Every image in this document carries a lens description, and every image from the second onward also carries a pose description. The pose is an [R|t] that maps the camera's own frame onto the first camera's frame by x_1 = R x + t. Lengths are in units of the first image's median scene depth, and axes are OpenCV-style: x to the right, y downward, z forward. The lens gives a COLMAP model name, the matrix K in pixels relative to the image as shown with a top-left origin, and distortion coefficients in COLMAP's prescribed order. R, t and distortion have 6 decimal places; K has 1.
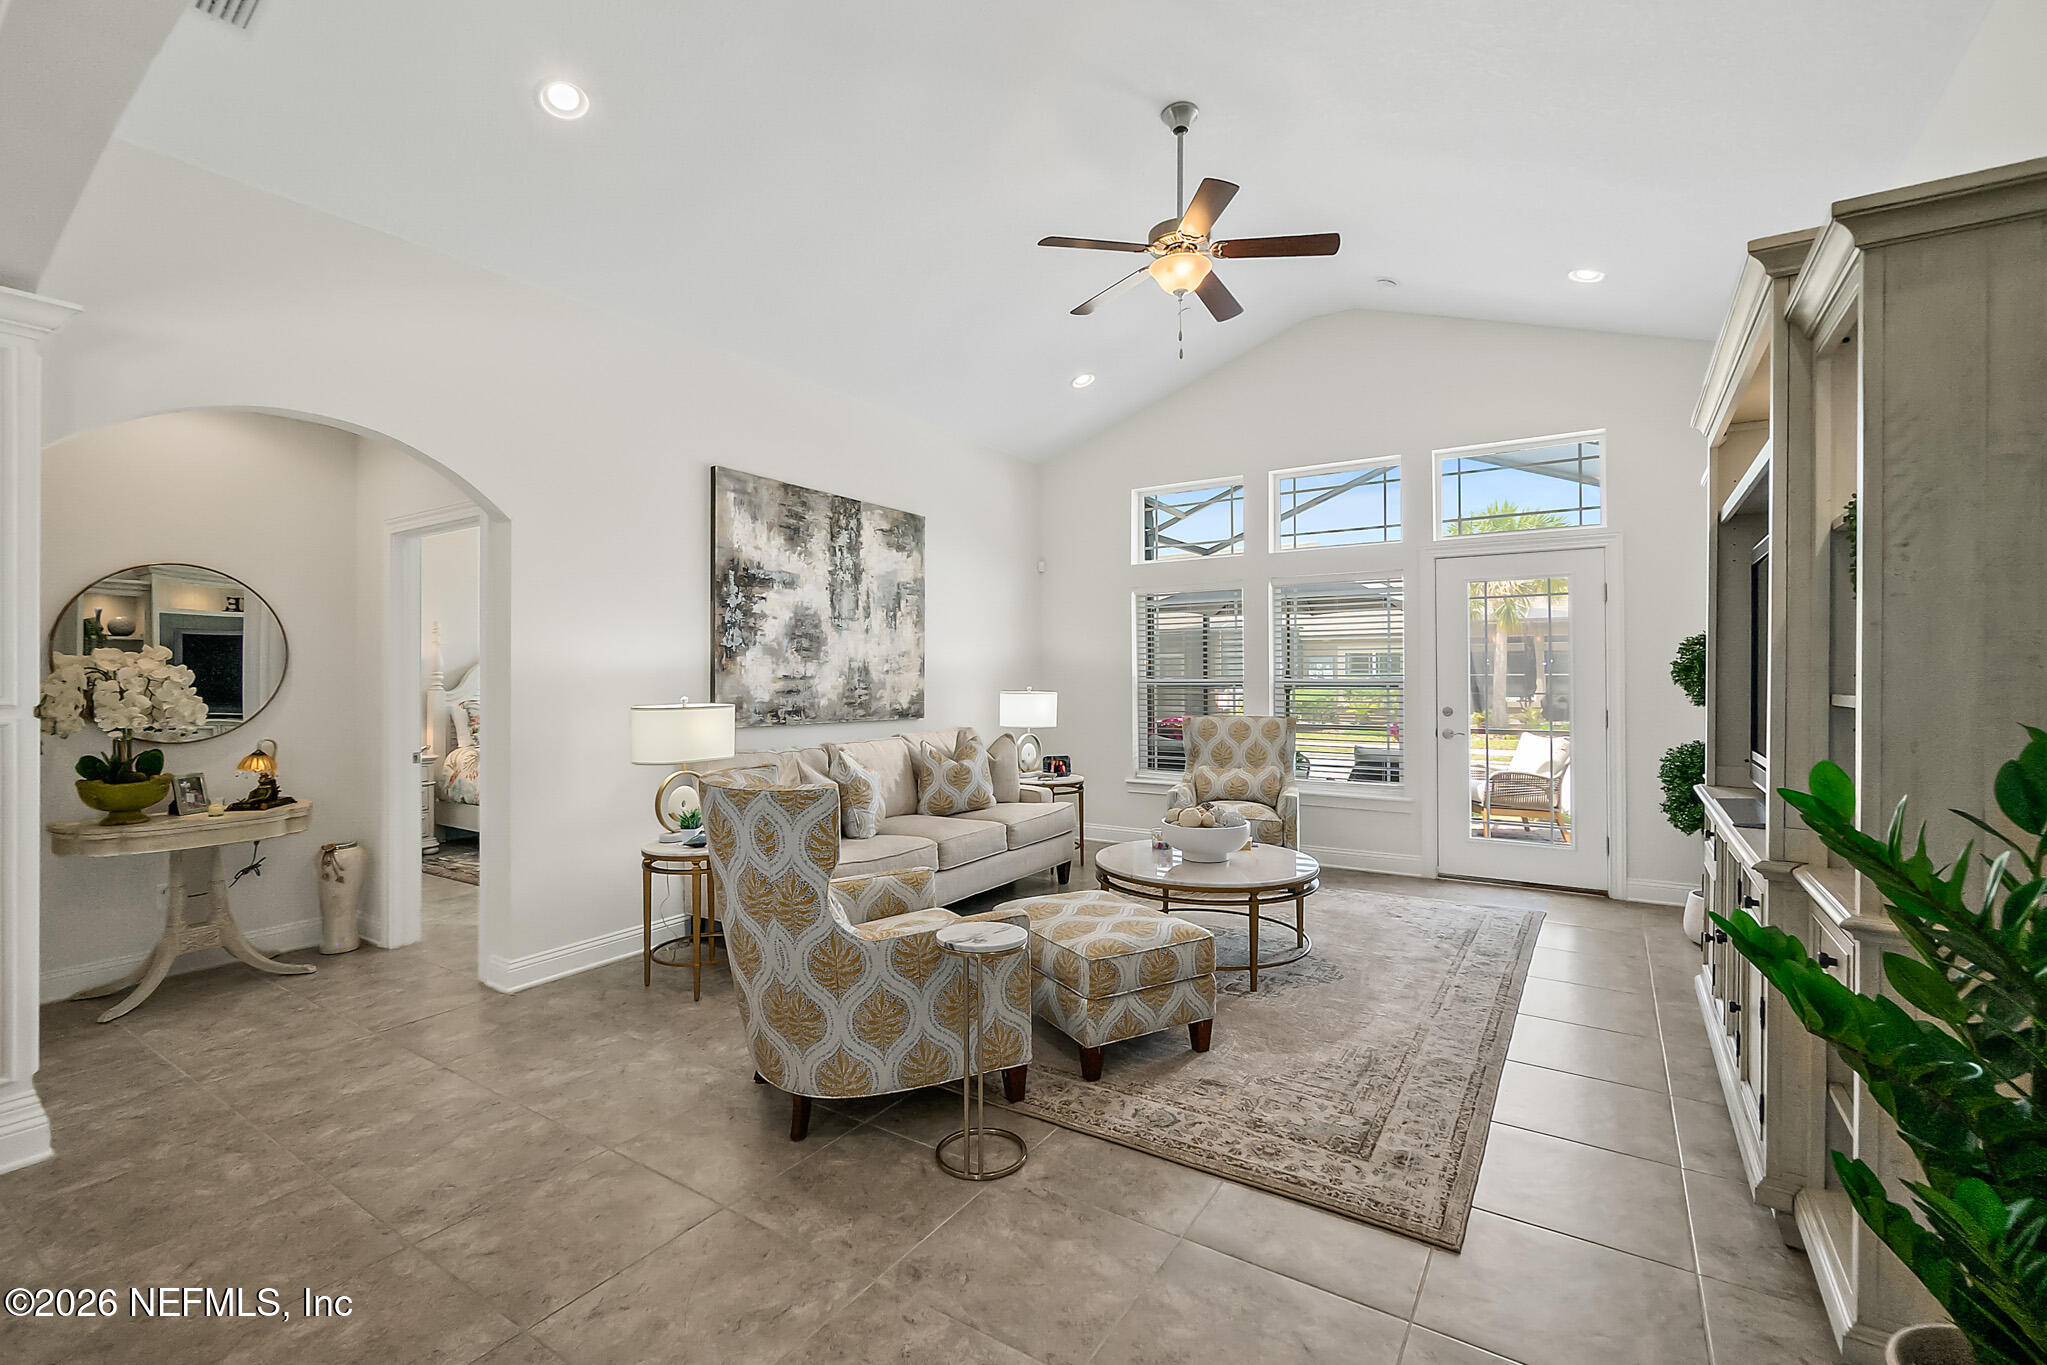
lens RADIAL K [[893.8, 0, 1005.3], [0, 893.8, 670.6], [0, 0, 1]] dist [-0.006643, 0.001718]
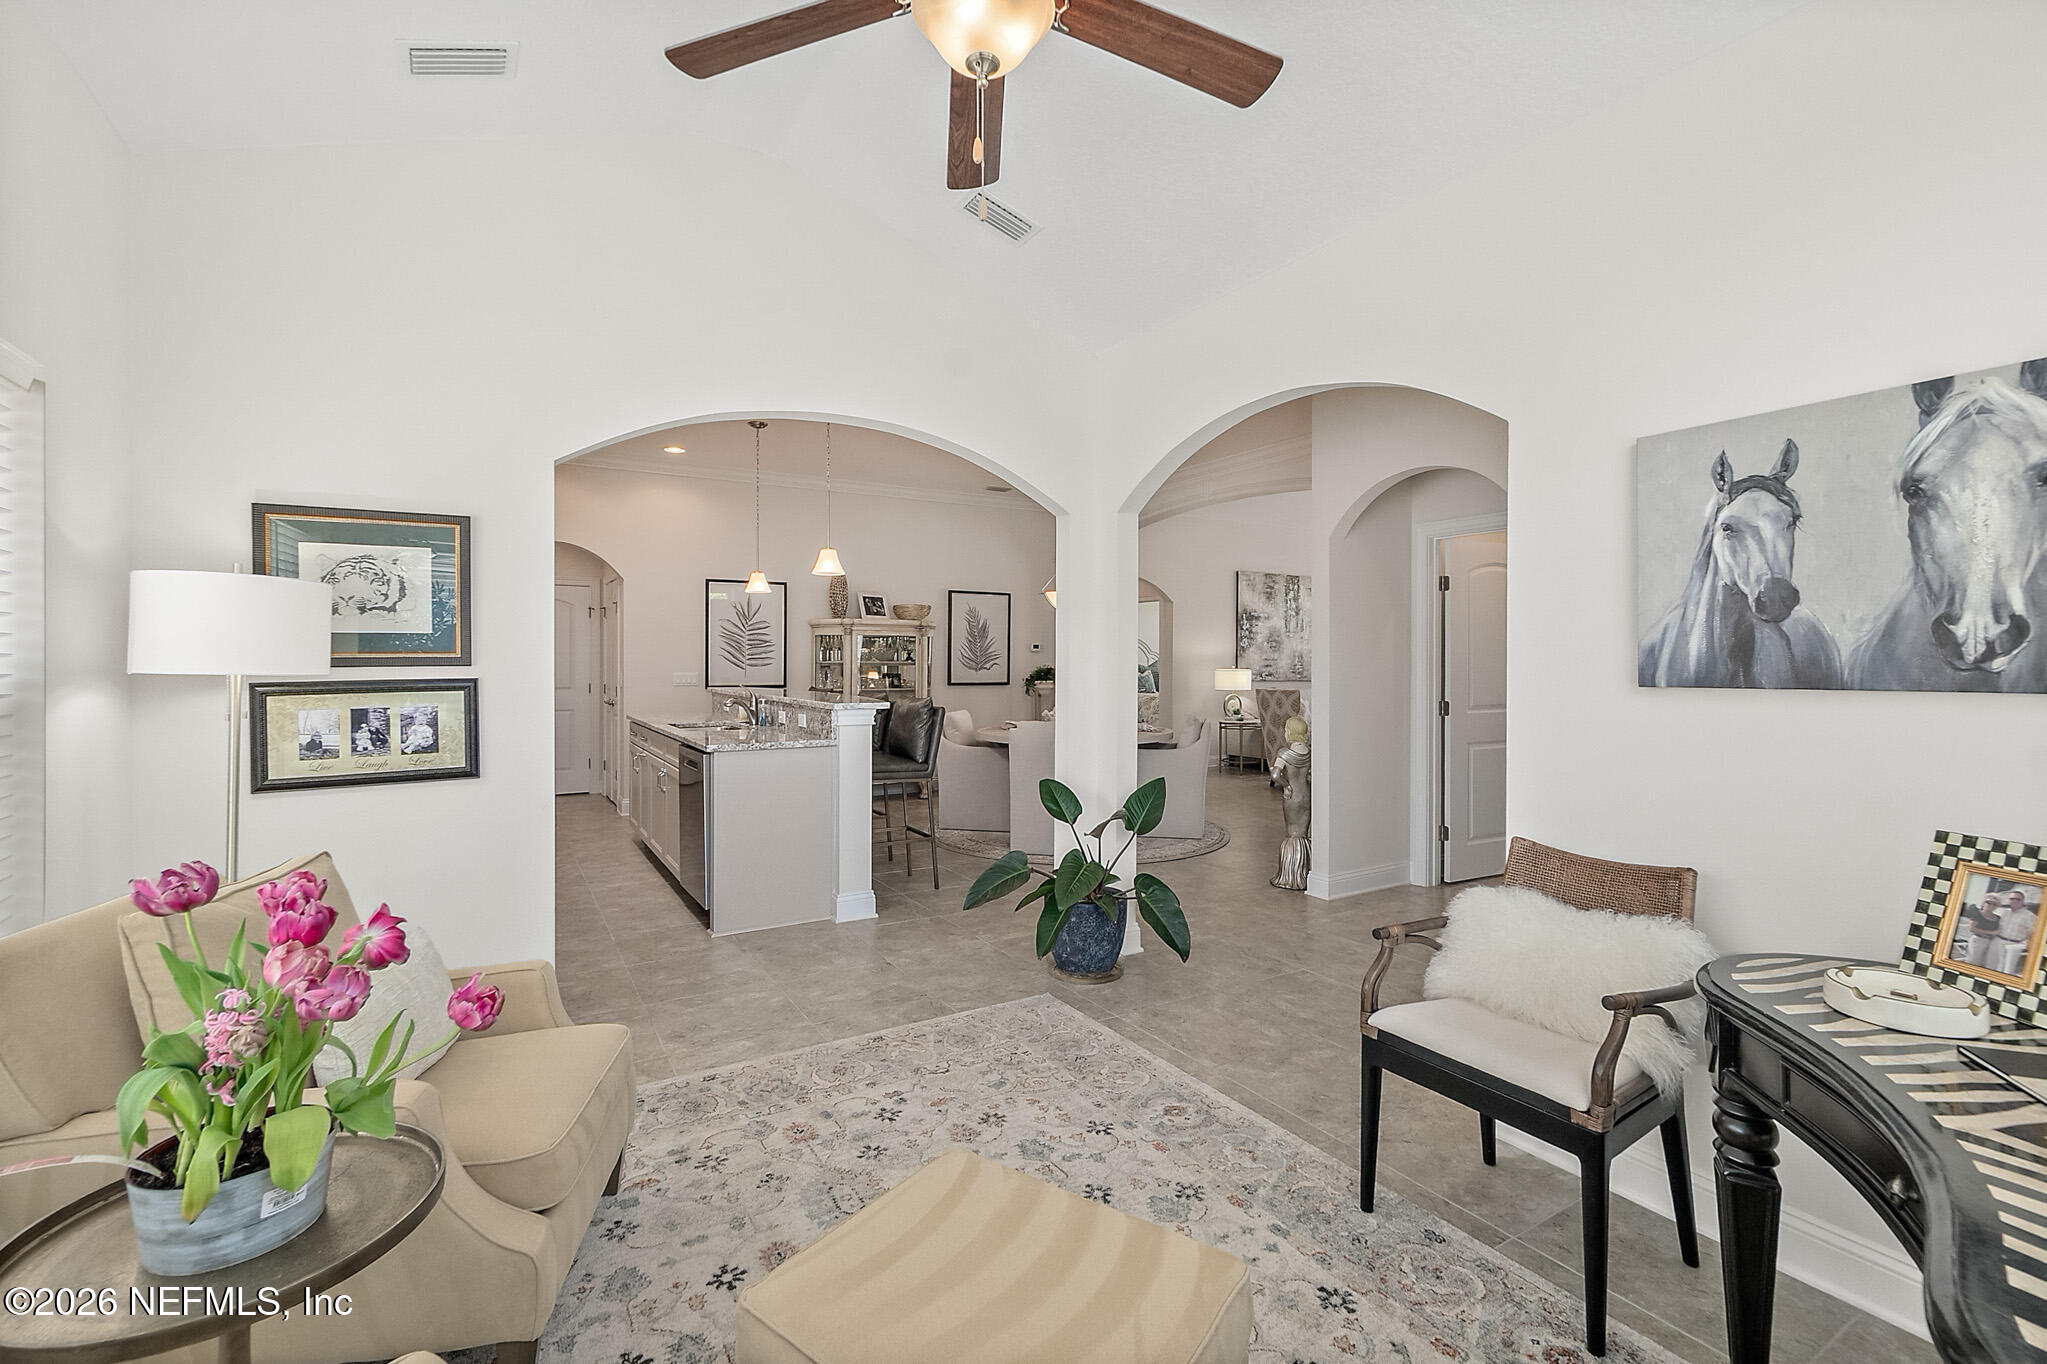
lens RADIAL K [[893.8, 0, 1003.0], [0, 893.8, 668.2], [0, 0, 1]] dist [-0.006643, 0.001718]
pose [[0.897782, 0.013577, -0.440230, 0.193243], [-0.006604, 0.999827, 0.017366, -0.006420], [0.440390, -0.012683, 0.897717, -1.658868]]
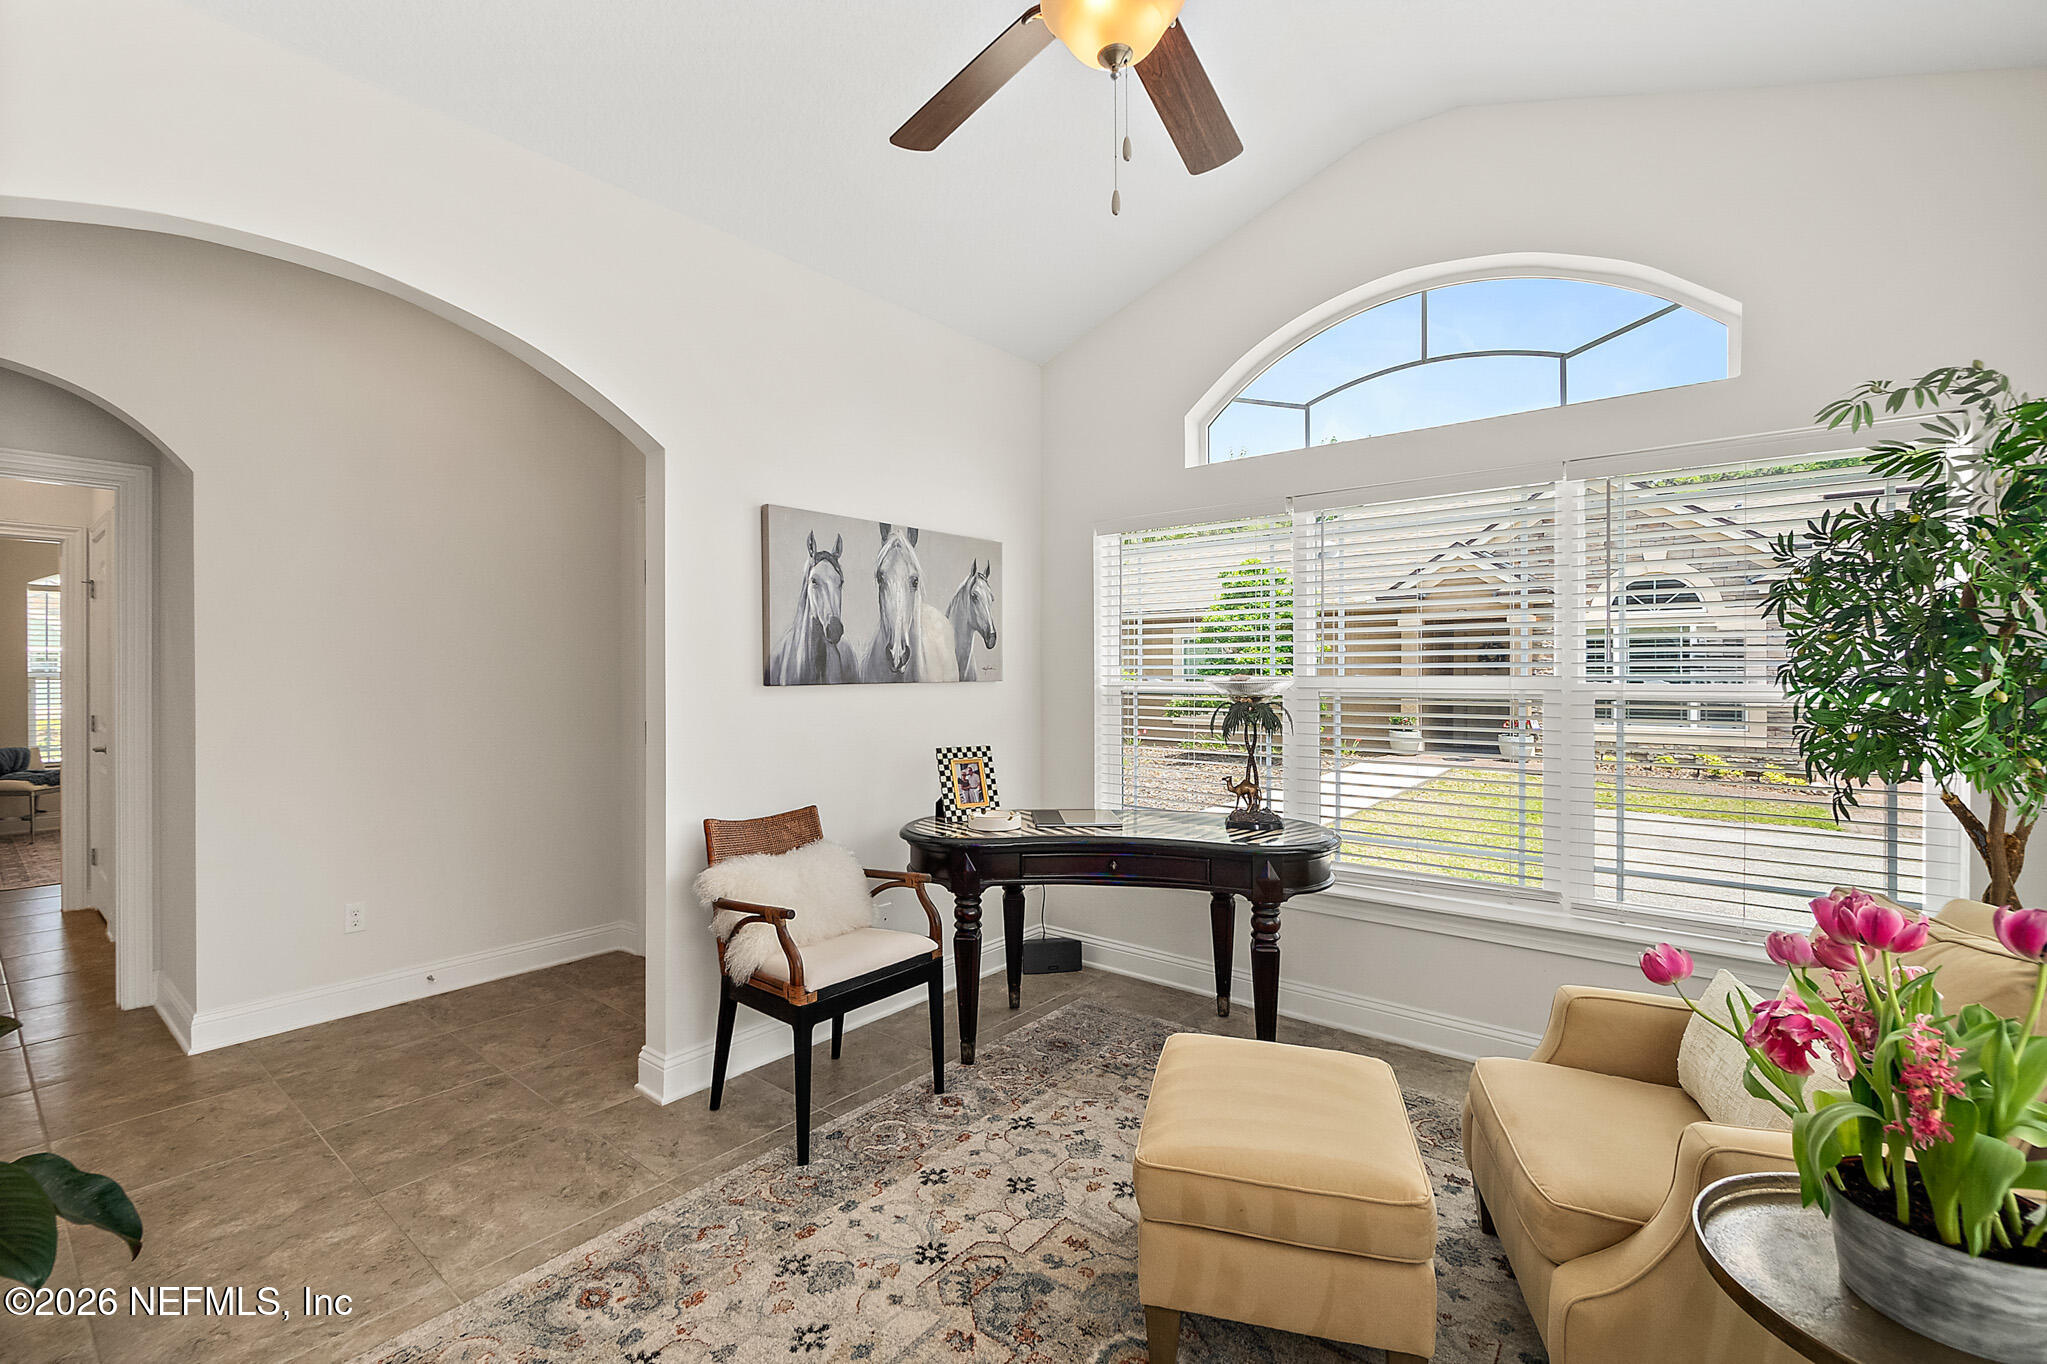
lens RADIAL K [[893.8, 0, 1015.3], [0, 893.8, 680.9], [0, 0, 1]] dist [-0.006643, 0.001718]
pose [[0.096485, 0.001771, 0.995333, -0.417550], [-0.004355, 0.999990, -0.001357, 0.007884], [-0.995325, -0.004204, 0.096492, -1.280580]]
